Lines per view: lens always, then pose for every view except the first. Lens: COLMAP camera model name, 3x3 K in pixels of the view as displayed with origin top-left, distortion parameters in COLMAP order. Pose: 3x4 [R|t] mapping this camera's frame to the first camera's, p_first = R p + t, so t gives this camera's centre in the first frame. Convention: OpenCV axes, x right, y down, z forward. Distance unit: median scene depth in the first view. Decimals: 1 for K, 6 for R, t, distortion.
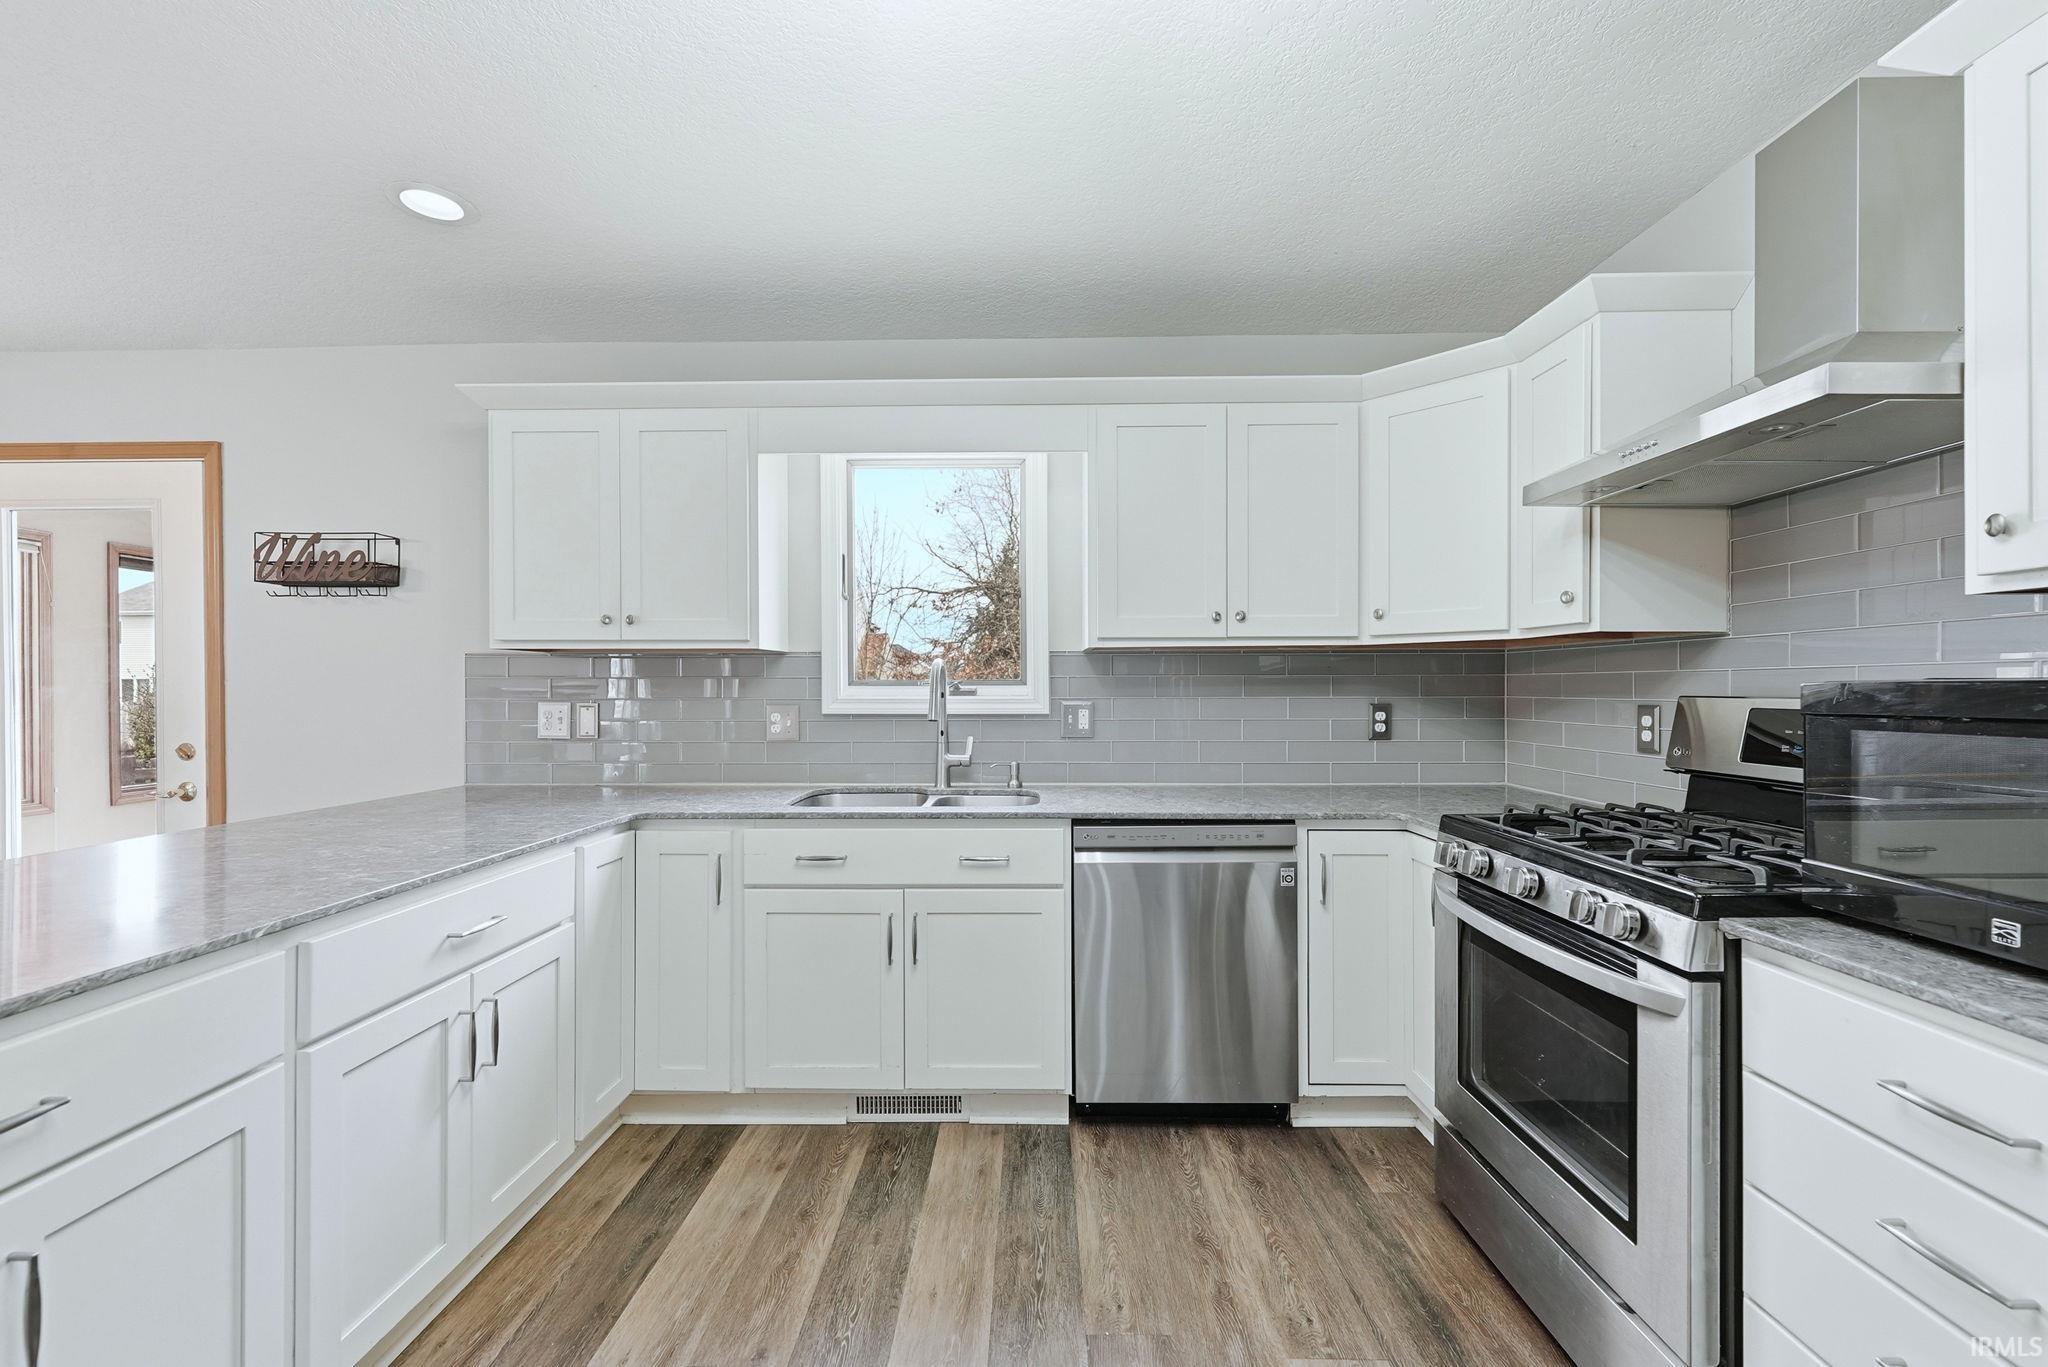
lens RADIAL K [[833.5, 0, 1021.0], [0, 833.5, 690.3], [0, 0, 1]] dist [-0.001735, -0.000033]
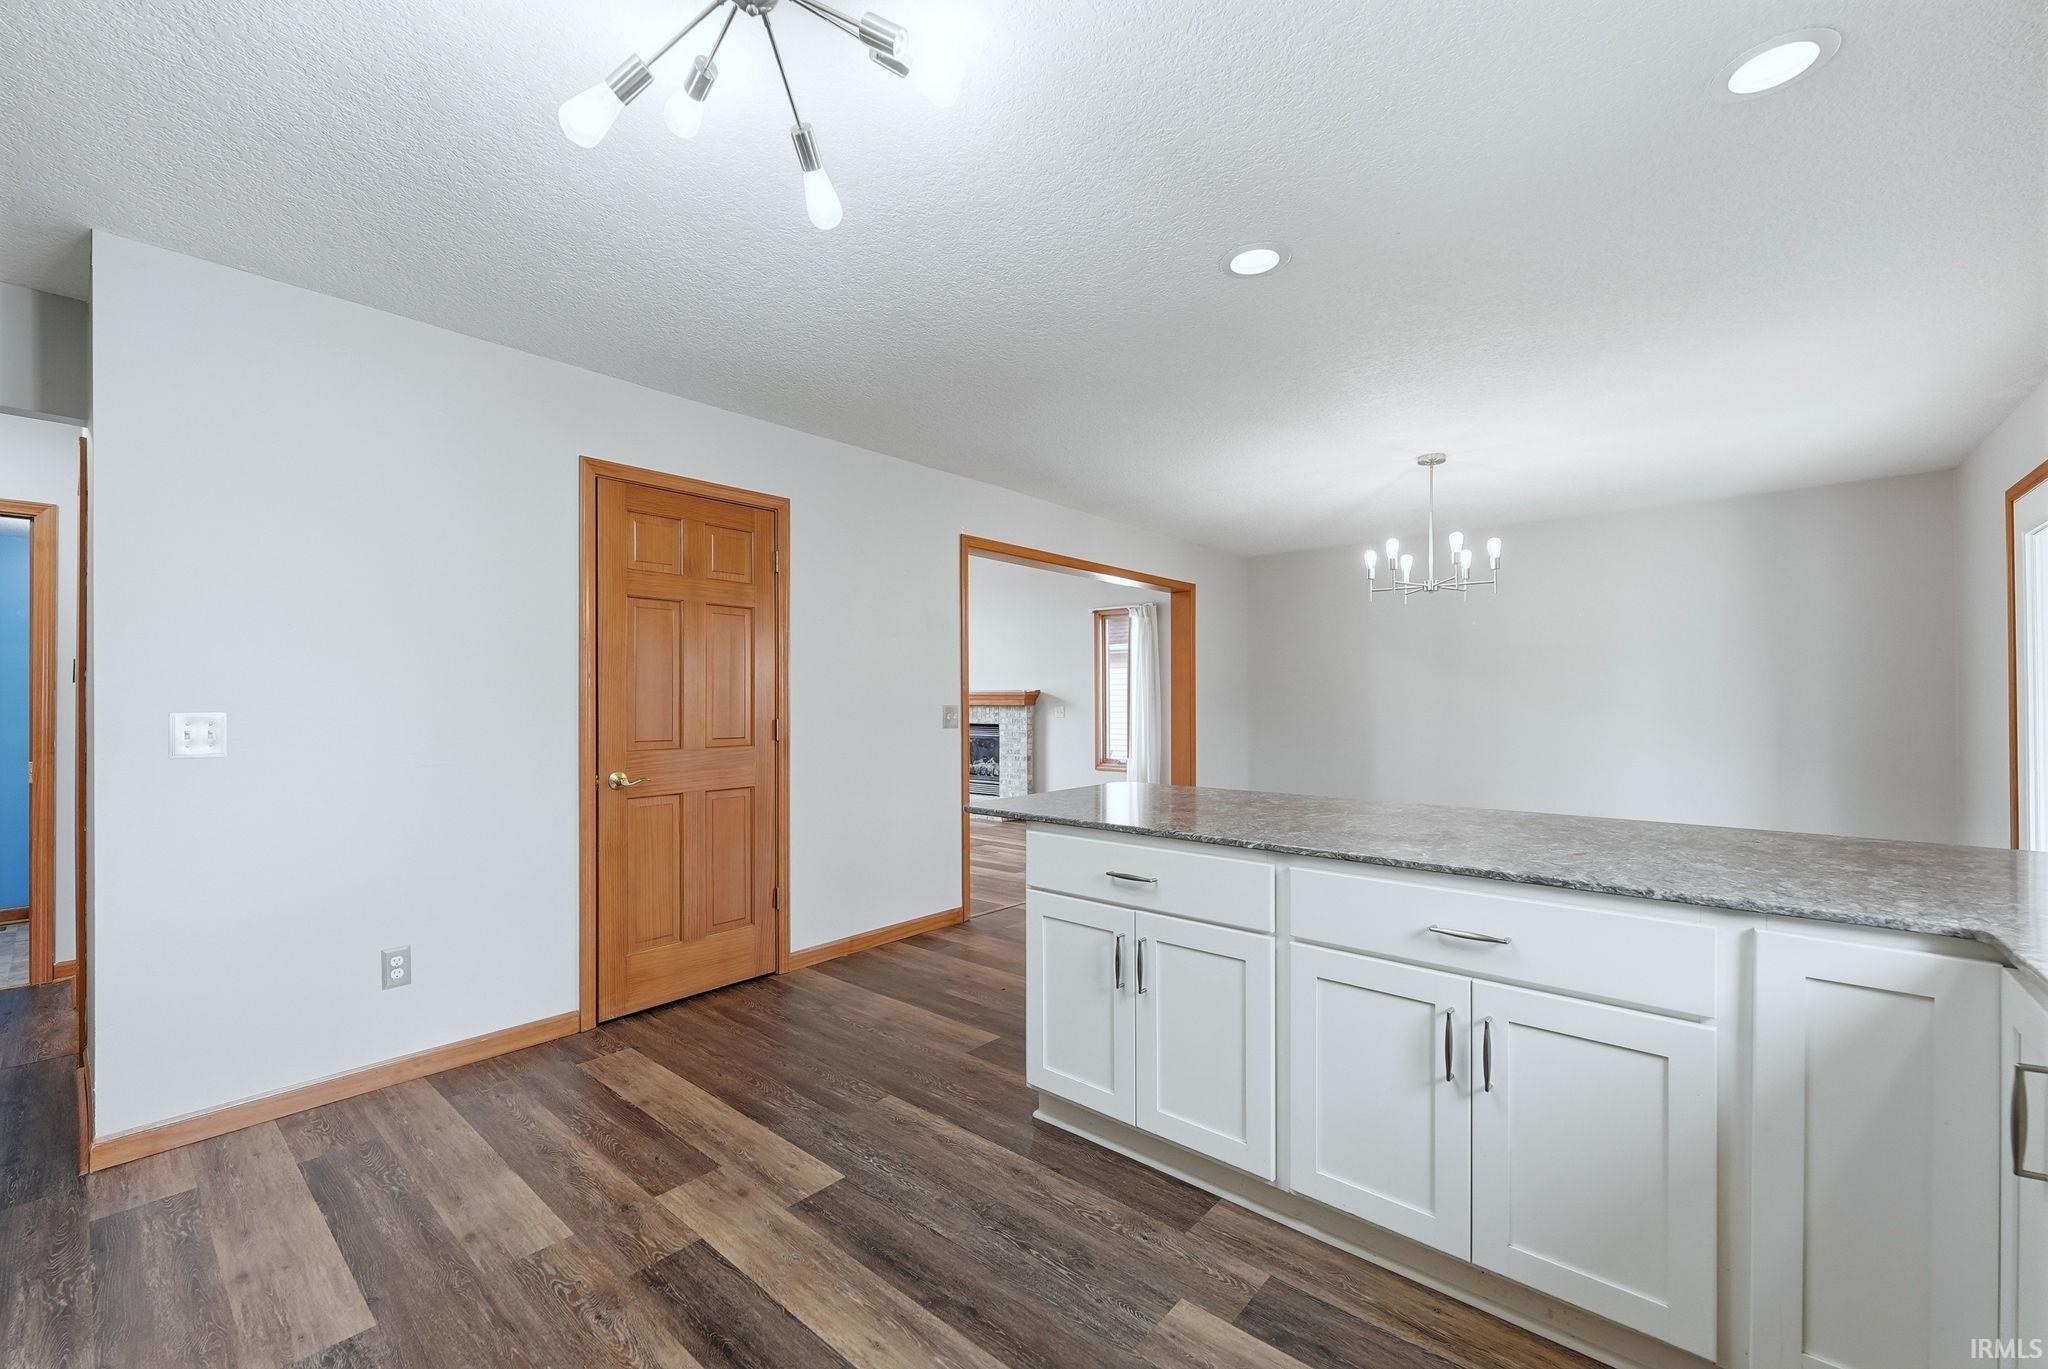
lens RADIAL K [[833.5, 0, 1021.0], [0, 833.5, 691.3], [0, 0, 1]] dist [-0.001735, -0.000033]
pose [[-0.641038, -0.001630, -0.767508, 0.309834], [0.003620, 0.999980, -0.005147, -0.000162], [0.767501, -0.006078, -0.641019, 0.861928]]
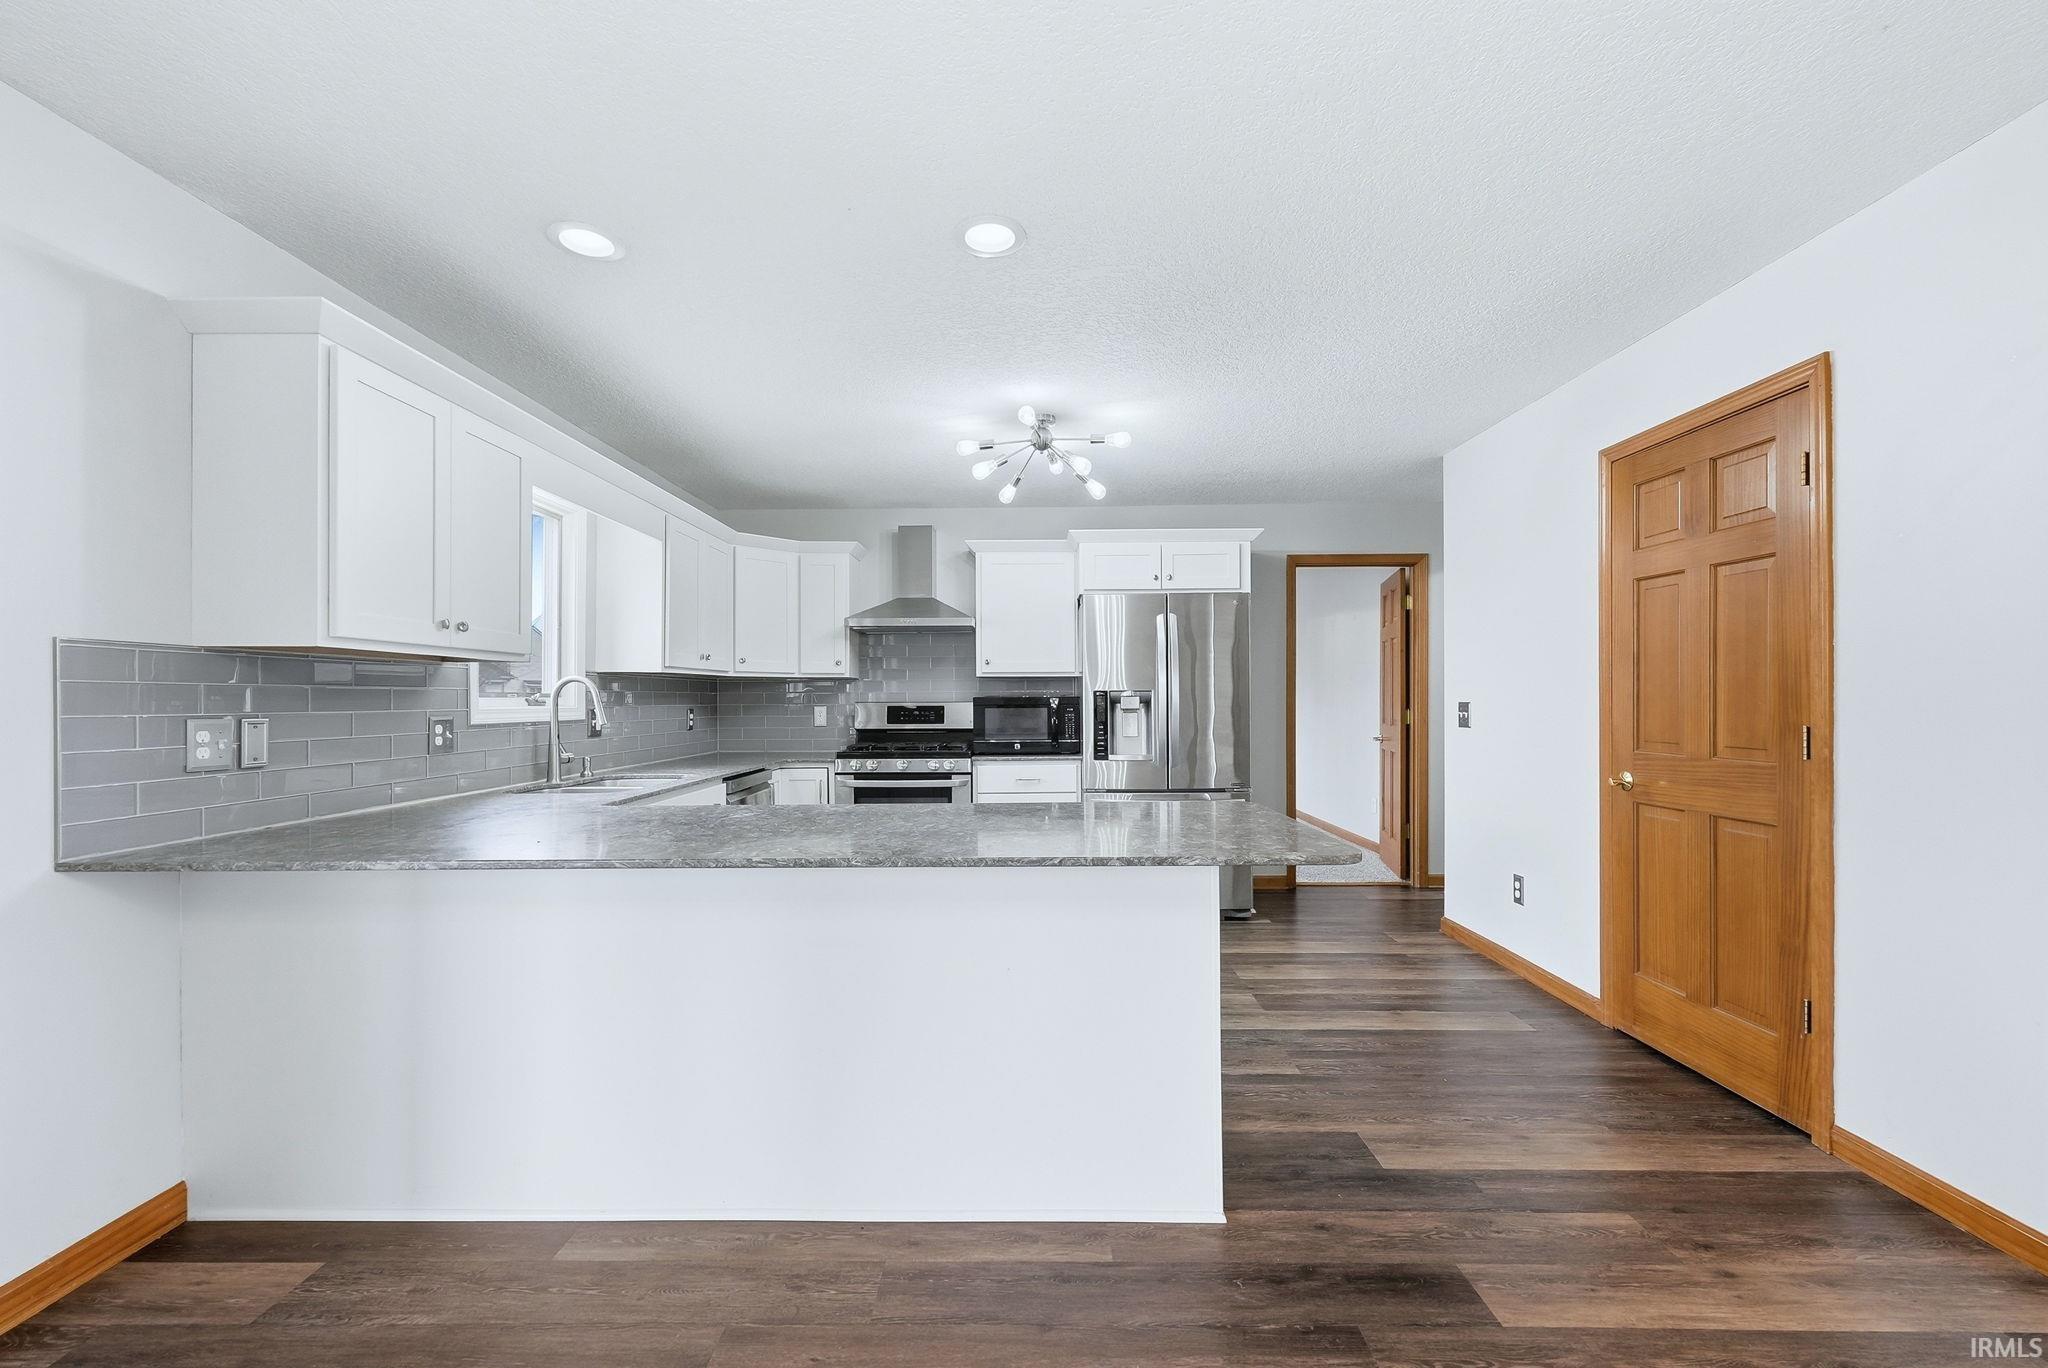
lens RADIAL K [[838.0, 0, 1018.3], [0, 838.0, 701.3], [0, 0, 1]] dist [-0.000754, -0.000069]
pose [[-0.000206, -0.000392, 1.000000, -1.603149], [0.006938, 0.999976, 0.000393, 0.005362], [-0.999976, 0.006938, -0.000203, 0.409002]]
